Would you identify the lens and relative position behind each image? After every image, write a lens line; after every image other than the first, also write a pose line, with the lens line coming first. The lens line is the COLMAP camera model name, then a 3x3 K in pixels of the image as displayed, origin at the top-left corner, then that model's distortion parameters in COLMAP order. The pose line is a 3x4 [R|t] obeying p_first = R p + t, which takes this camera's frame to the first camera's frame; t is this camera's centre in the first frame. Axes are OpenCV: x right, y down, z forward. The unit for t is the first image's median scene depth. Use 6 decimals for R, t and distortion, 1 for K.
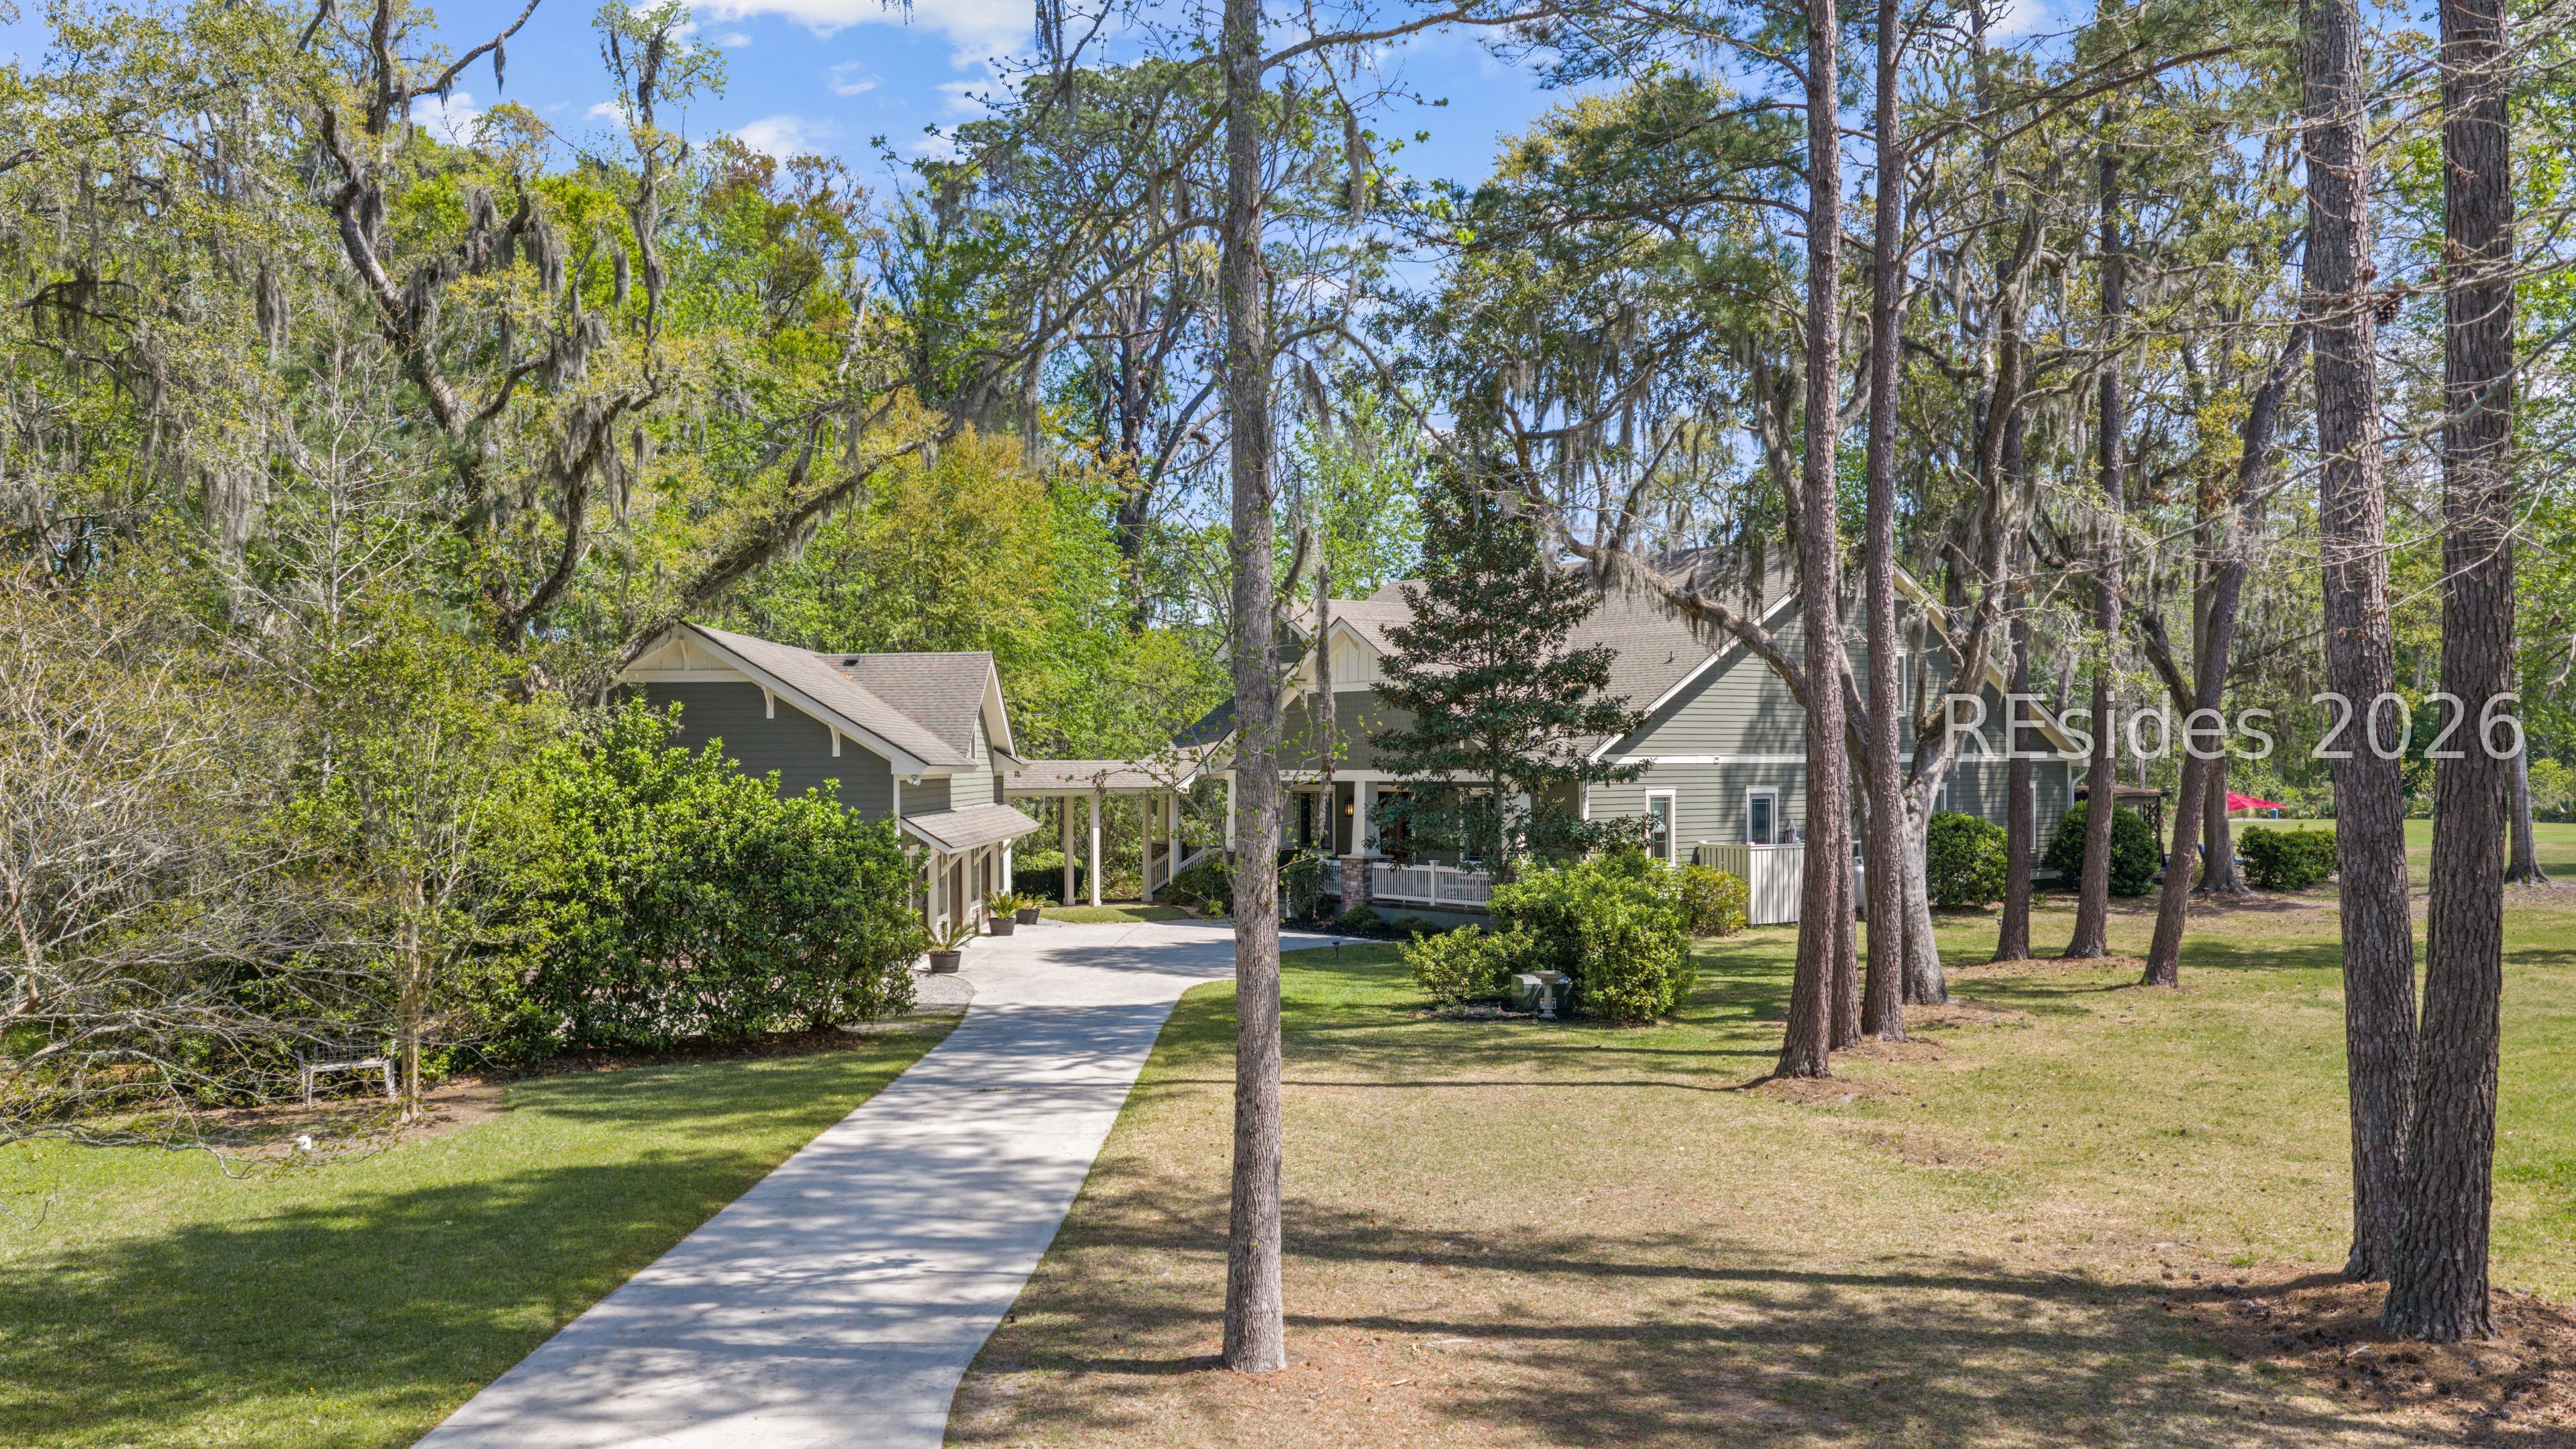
lens RADIAL K [[2111.4, 0, 1288.0], [0, 2111.4, 724.5], [0, 0, 1]] dist [0.002624, -0.007282]
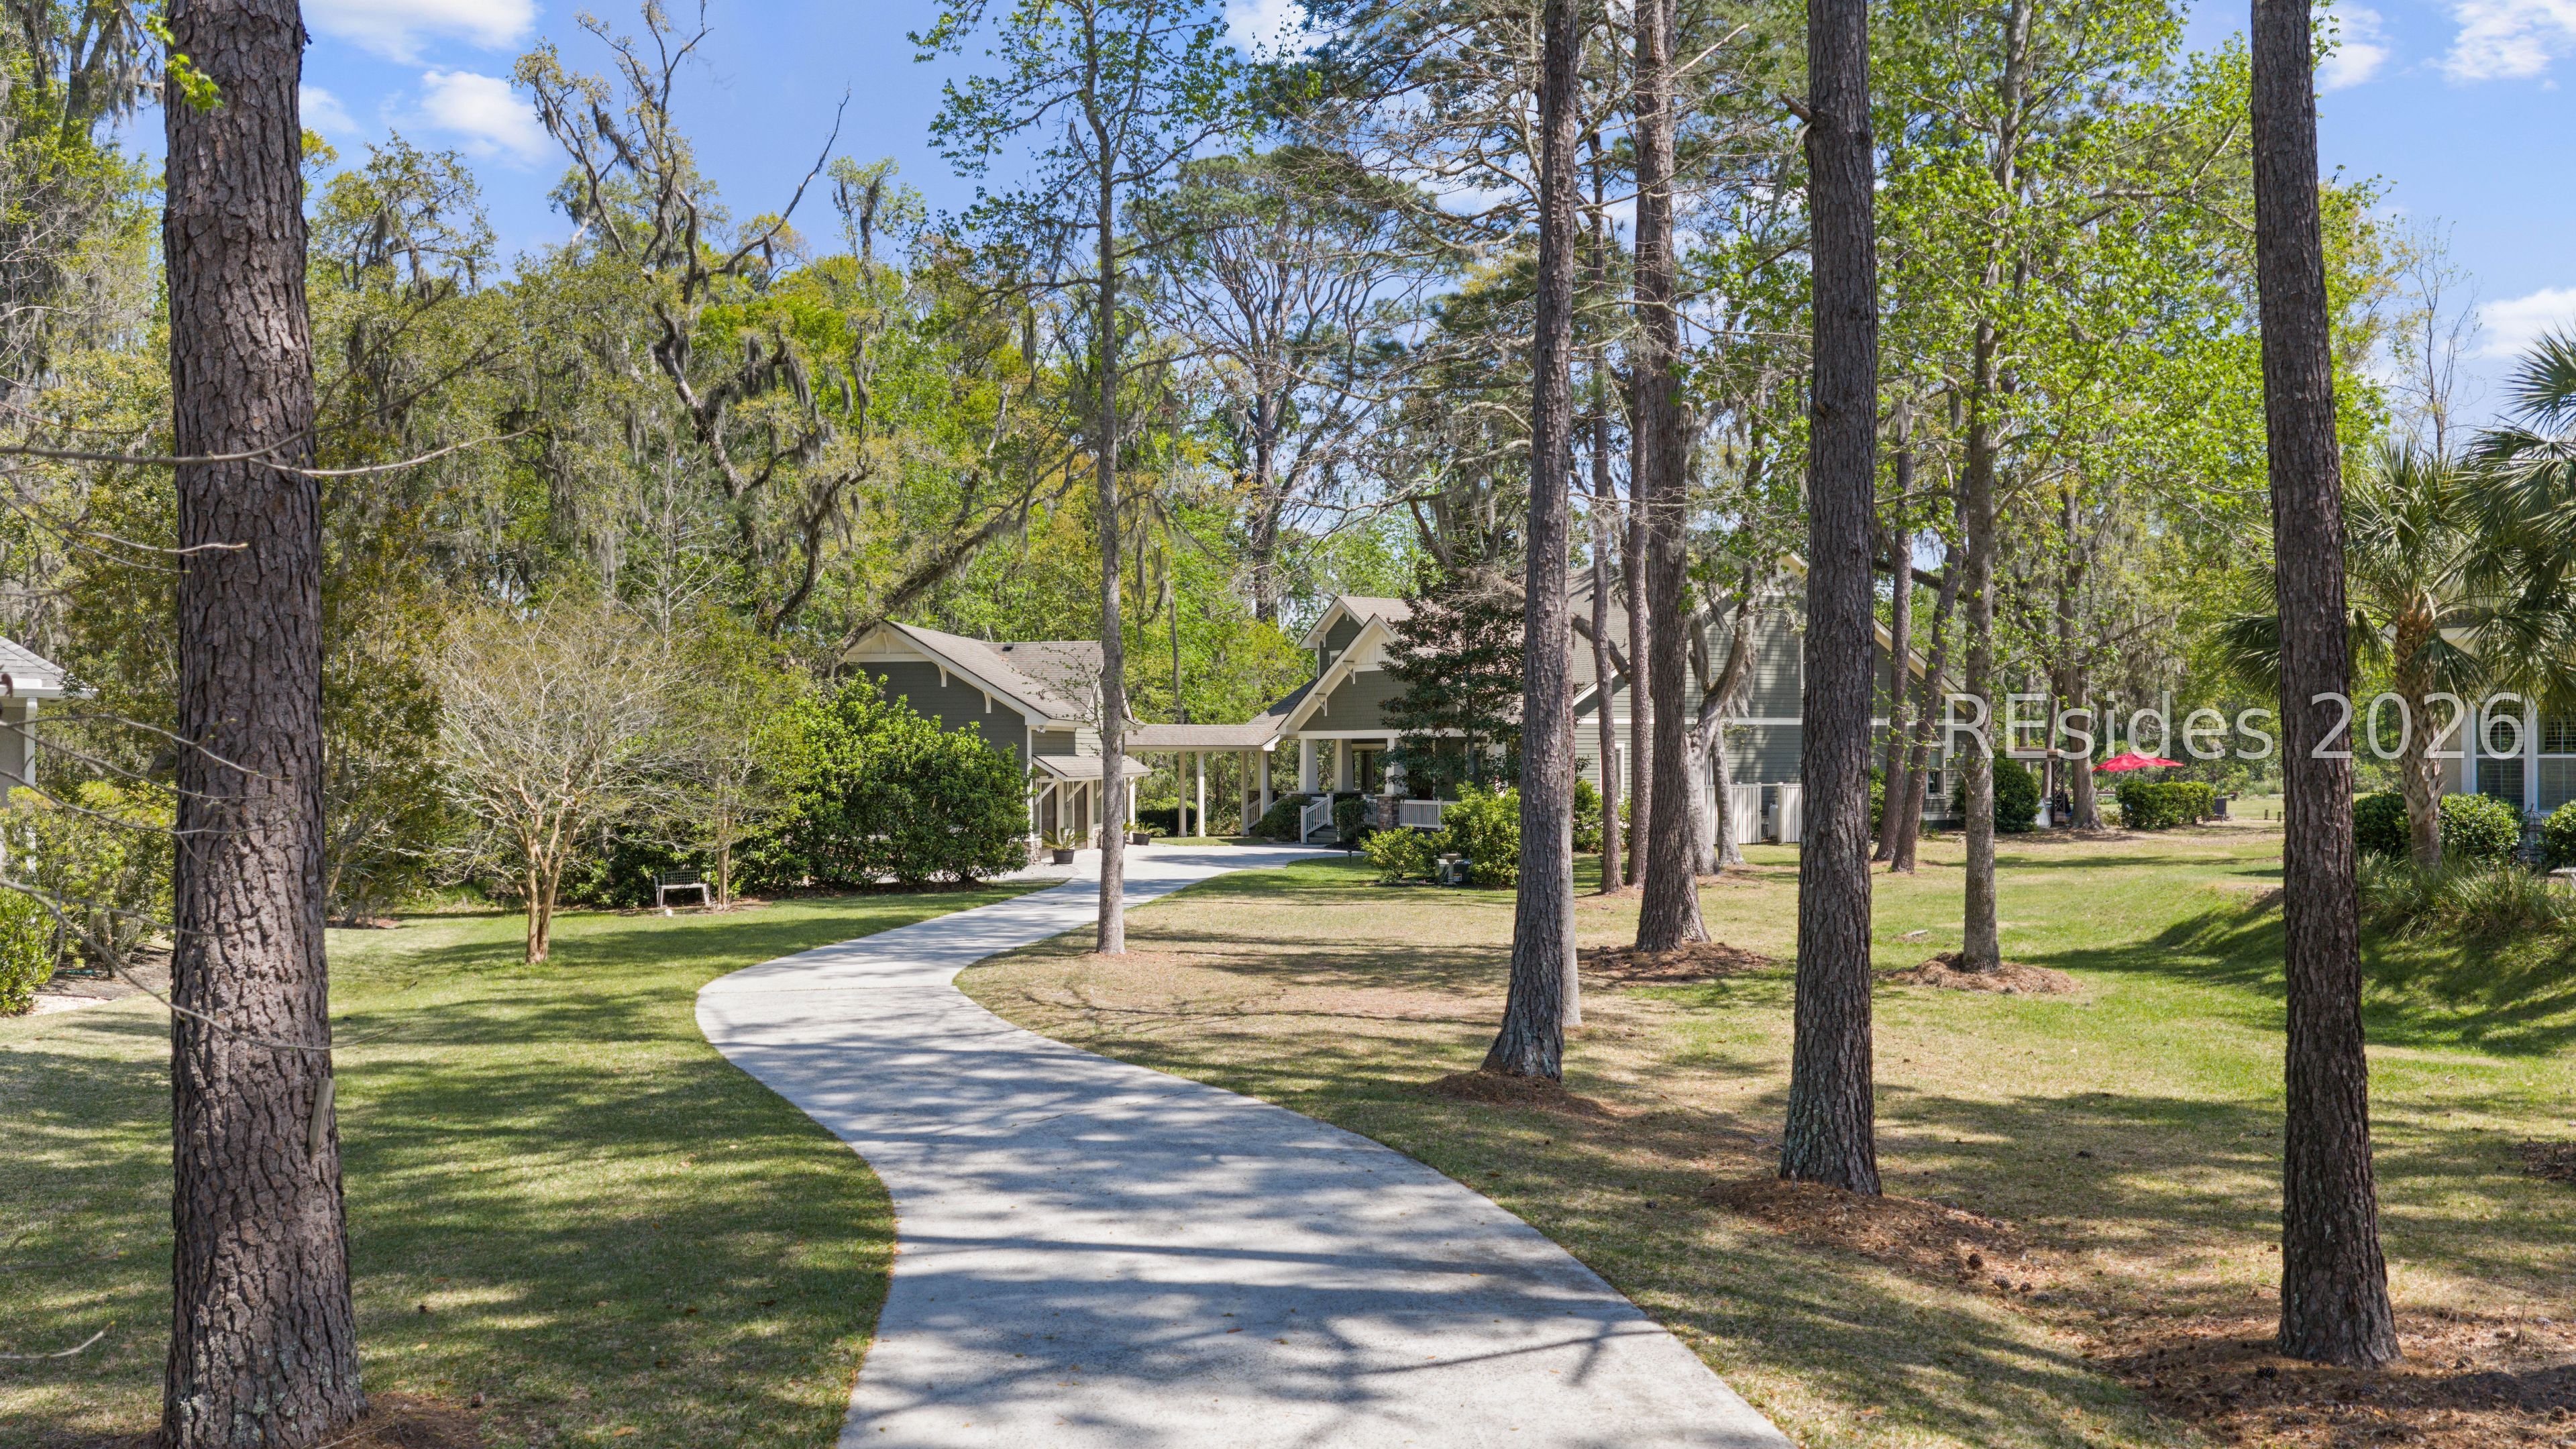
lens RADIAL K [[2079.6, 0, 1288.0], [0, 2079.6, 724.5], [0, 0, 1]] dist [-0.047387, 0.000454]
pose [[0.995031, 0.000529, -0.099564, 0.127393], [-0.000058, 0.999989, 0.004737, 0.015794], [0.099566, -0.004707, 0.995020, -0.383138]]
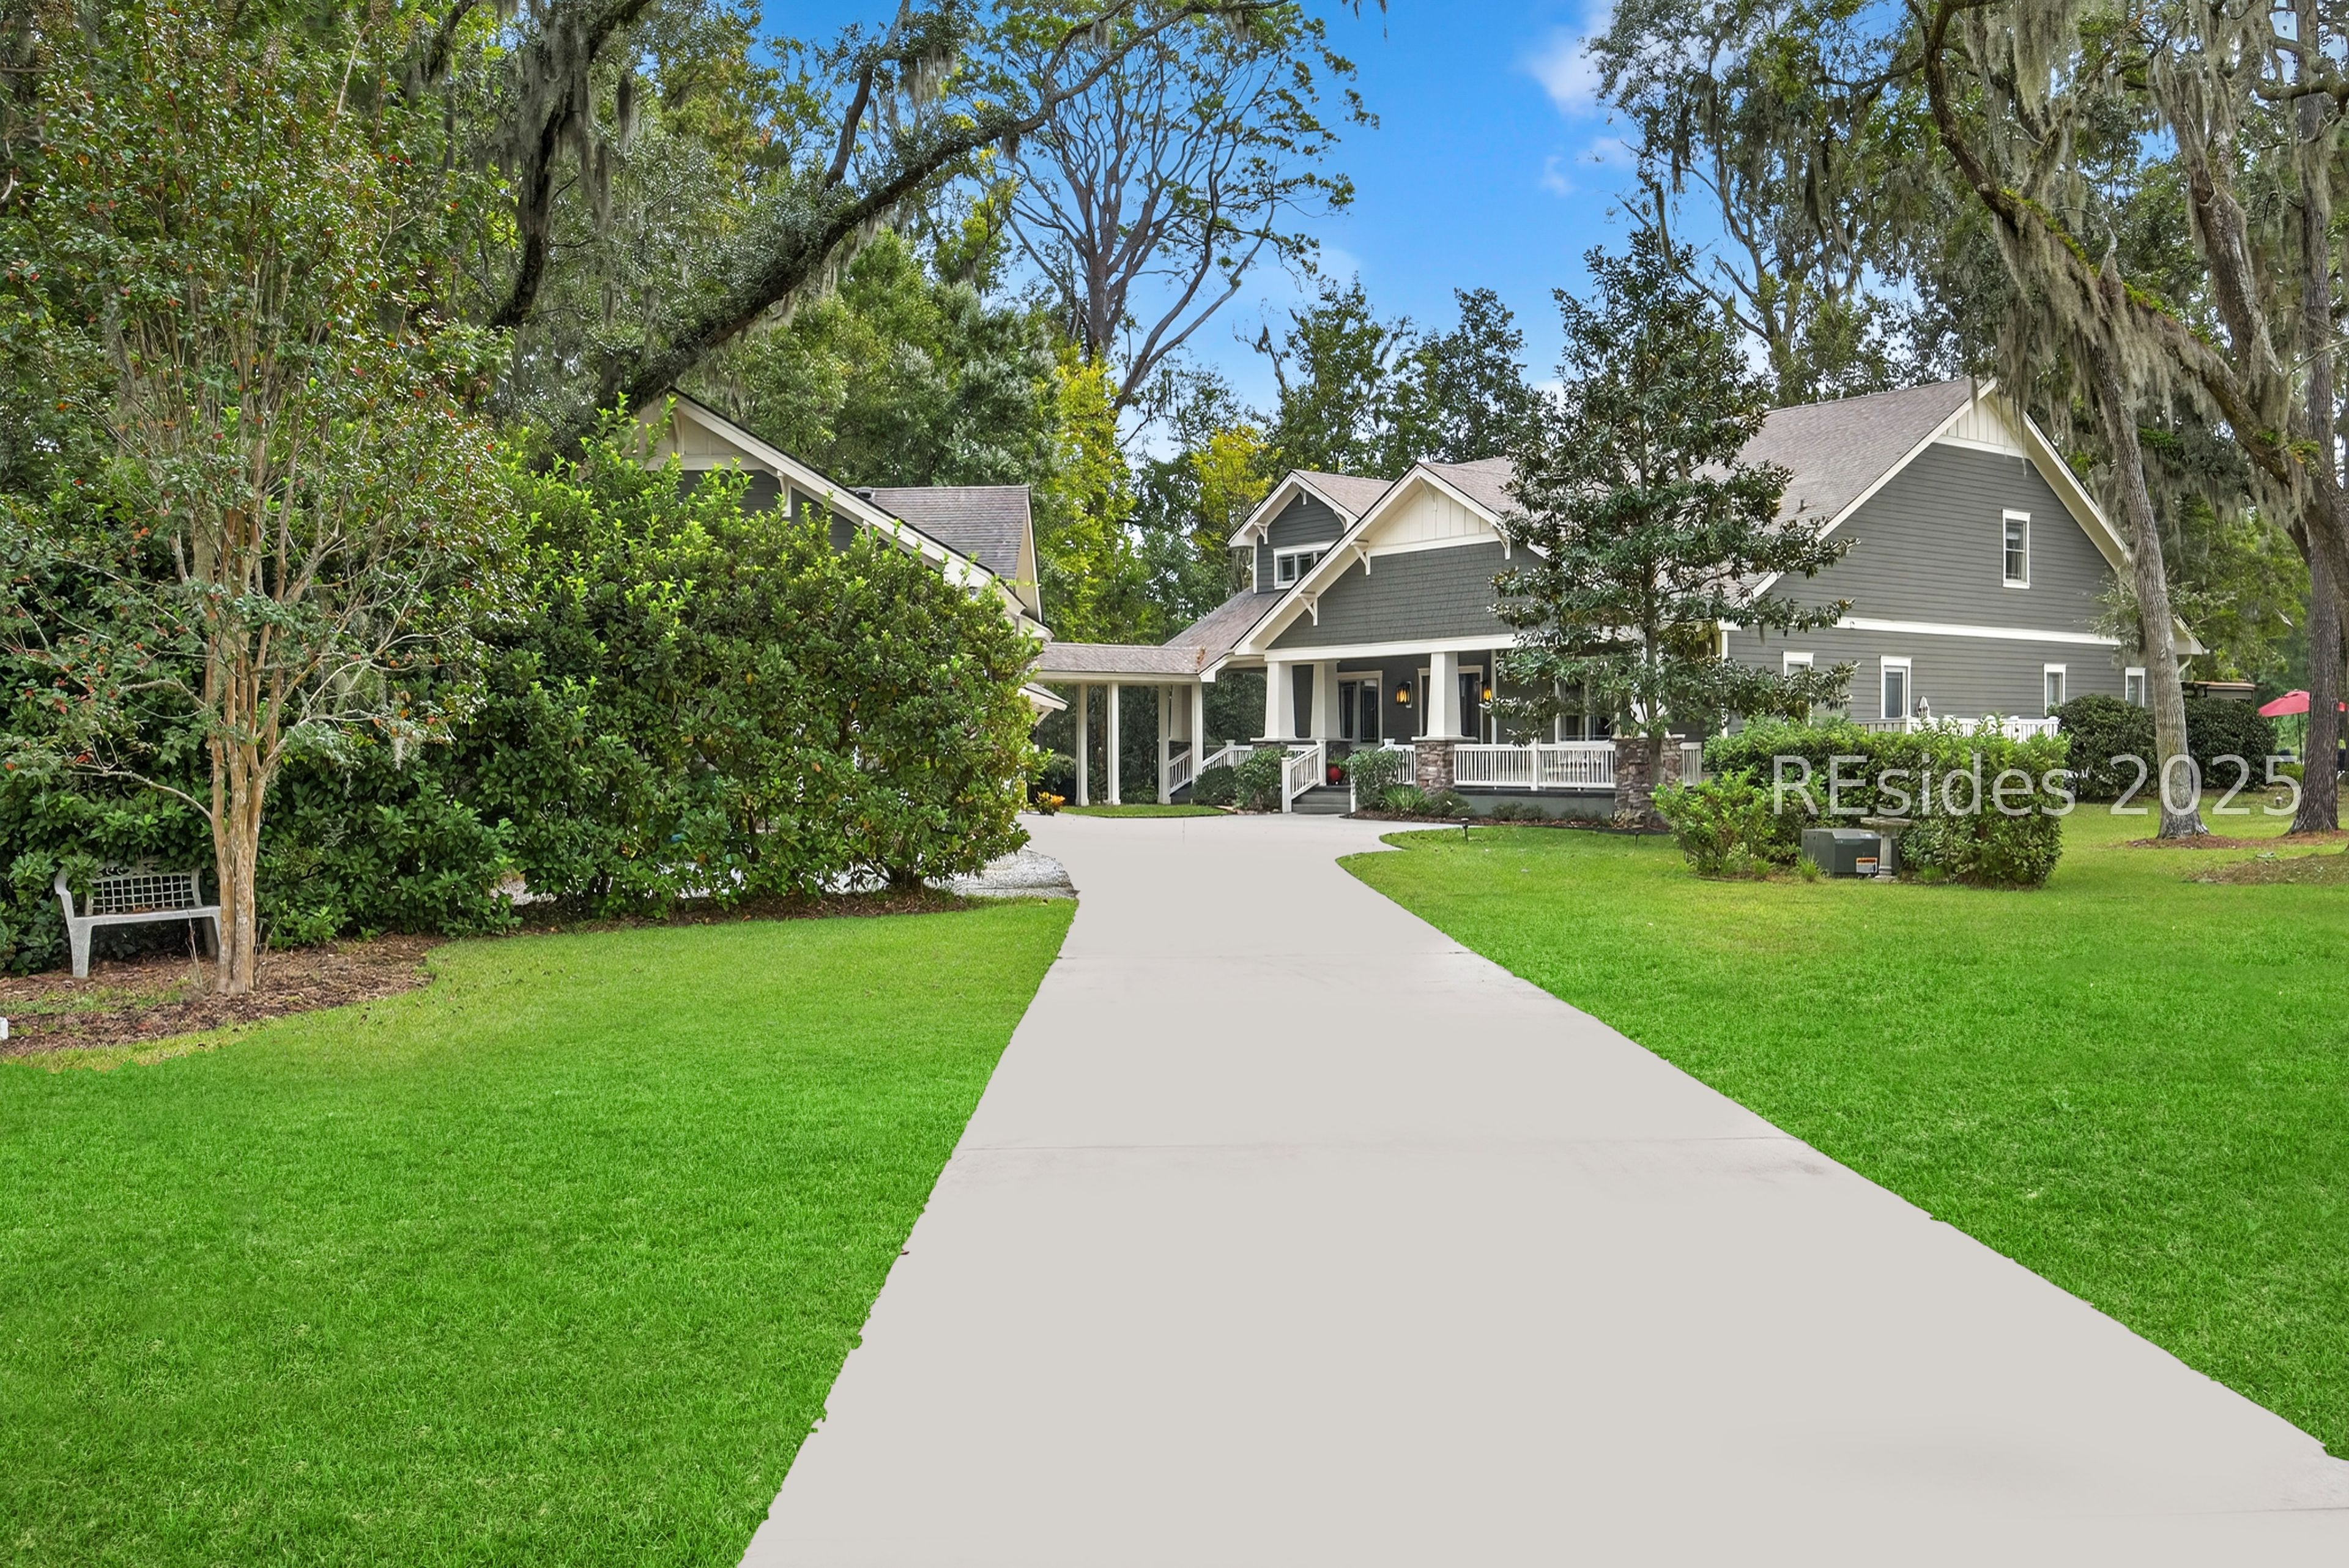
lens RADIAL K [[1837.5, 0, 1174.5], [0, 1837.5, 784.0], [0, 0, 1]] dist [-0.050635, 0.002296]
pose [[0.999965, 0.001719, 0.008133, -0.104272], [-0.002033, 0.999245, 0.038795, 0.066819], [-0.008061, -0.038810, 0.999214, 0.307782]]
